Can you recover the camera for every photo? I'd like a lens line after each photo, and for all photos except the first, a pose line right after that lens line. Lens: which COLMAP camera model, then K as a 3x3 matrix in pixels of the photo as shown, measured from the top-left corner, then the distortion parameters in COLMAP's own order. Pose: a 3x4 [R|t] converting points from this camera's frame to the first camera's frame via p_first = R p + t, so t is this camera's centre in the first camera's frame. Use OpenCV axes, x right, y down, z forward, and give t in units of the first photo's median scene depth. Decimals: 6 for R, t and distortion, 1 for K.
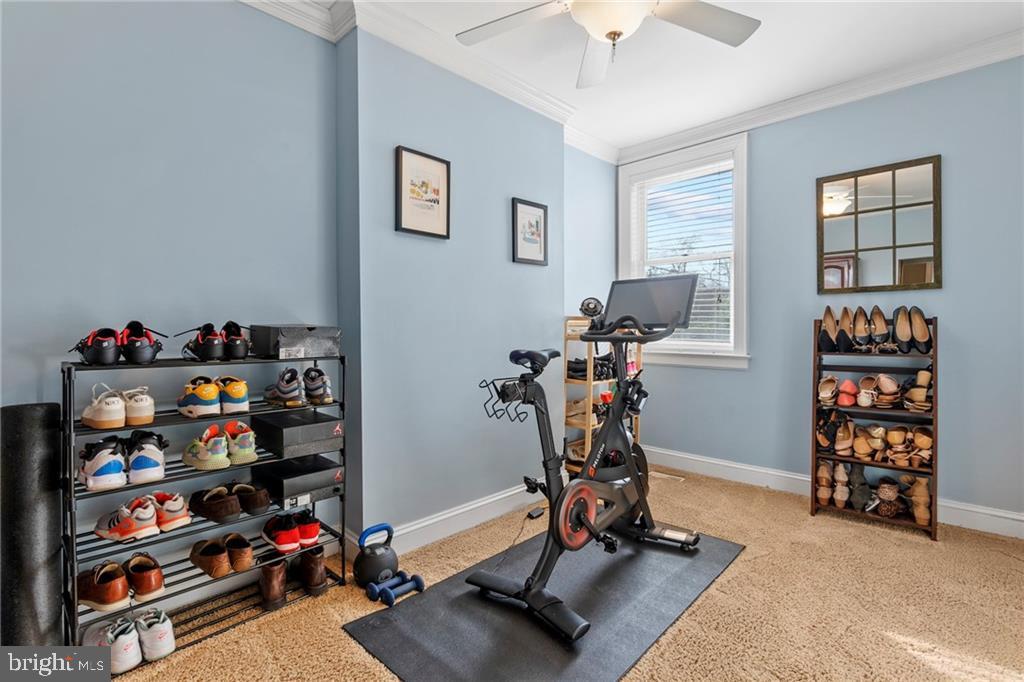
lens RADIAL K [[480.5, 0, 507.5], [0, 480.5, 330.1], [0, 0, 1]] dist [-0.010512, 0.007729]
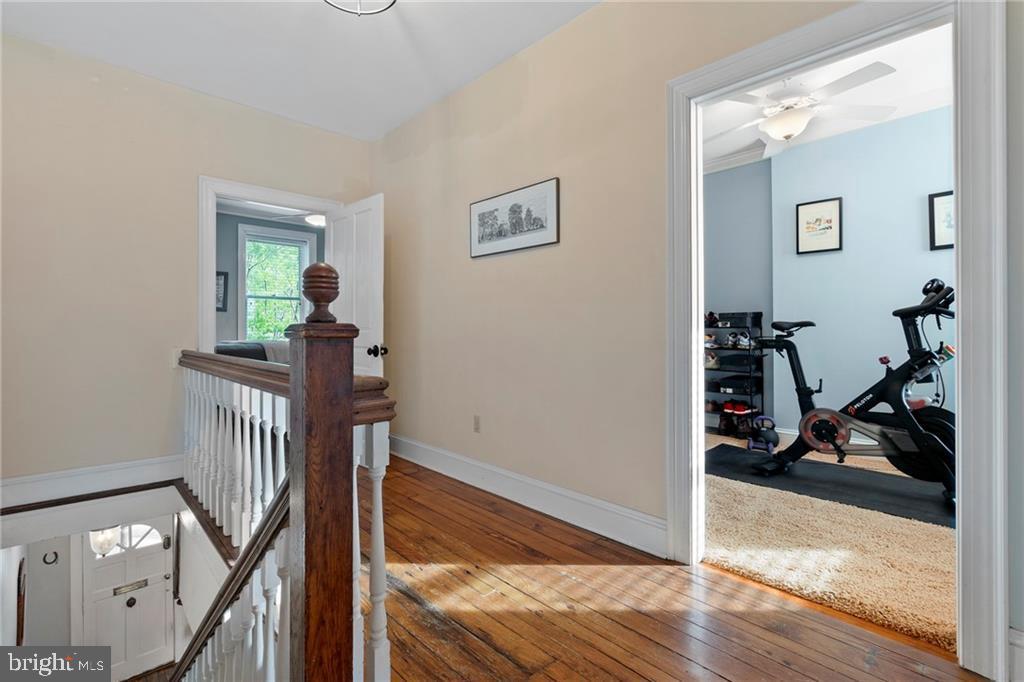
lens RADIAL K [[480.5, 0, 507.5], [0, 480.5, 330.1], [0, 0, 1]] dist [-0.010512, 0.007729]
pose [[-0.043877, 0.002804, -0.999033, 1.432636], [0.002674, 0.999993, 0.002689, 0.049301], [0.999033, -0.002553, -0.043884, 0.051528]]
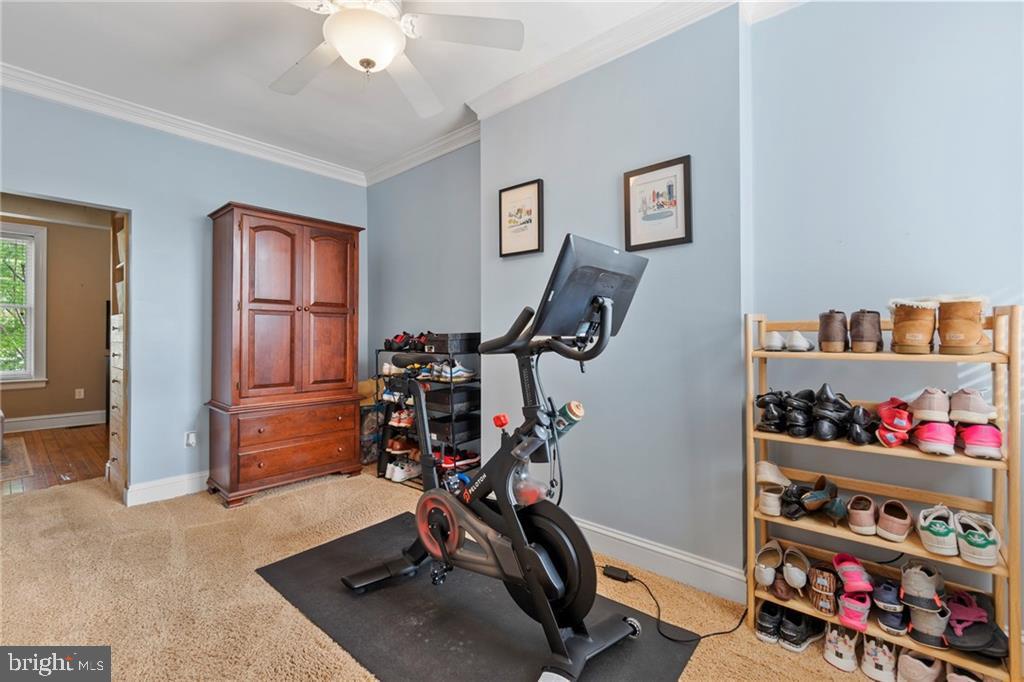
lens RADIAL K [[442.3, 0, 509.0], [0, 442.3, 332.6], [0, 0, 1]] dist [-0.001423, 0.000007]
pose [[0.049481, -0.002797, -0.998771, 0.889171], [-0.004232, 0.999987, -0.003010, -0.005977], [0.998766, 0.004376, 0.049469, 0.919689]]
